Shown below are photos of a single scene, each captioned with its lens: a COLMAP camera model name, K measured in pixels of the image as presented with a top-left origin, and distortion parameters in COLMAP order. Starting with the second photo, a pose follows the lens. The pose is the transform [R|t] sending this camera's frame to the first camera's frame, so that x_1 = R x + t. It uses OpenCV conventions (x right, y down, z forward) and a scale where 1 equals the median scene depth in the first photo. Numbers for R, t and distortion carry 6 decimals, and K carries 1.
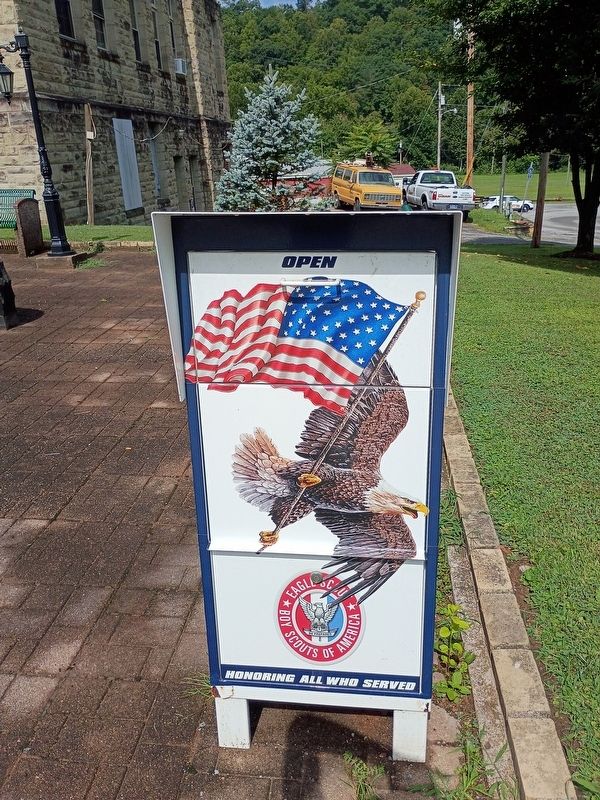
lens RADIAL K [[693.1, 0, 300.0], [0, 693.1, 400.0], [0, 0, 1]] dist [0.053840, -0.076306]
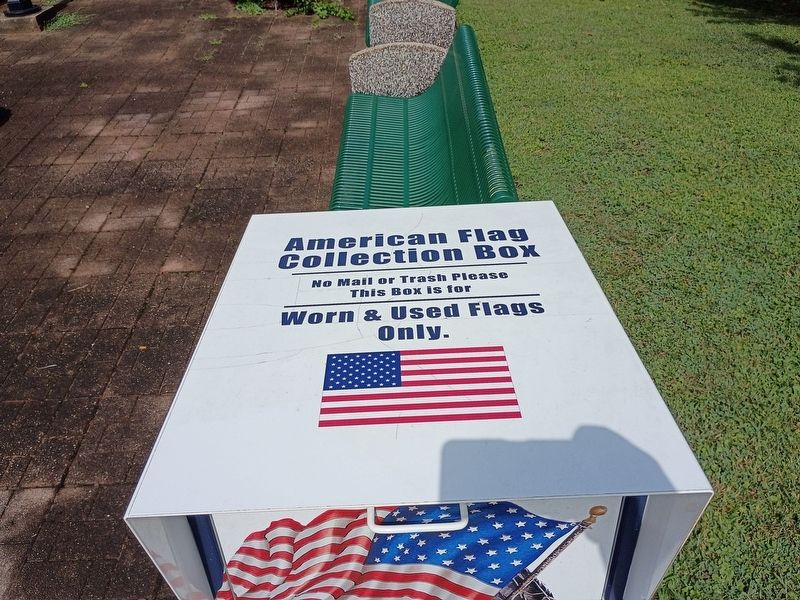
lens RADIAL K [[714.4, 0, 400.0], [0, 714.4, 300.0], [0, 0, 1]] dist [0.058673, -0.092752]
pose [[0.993064, -0.080053, 0.086110, -0.036528], [0.055782, 0.965517, 0.254294, -0.475804], [-0.103498, -0.247727, 0.963286, 0.434501]]
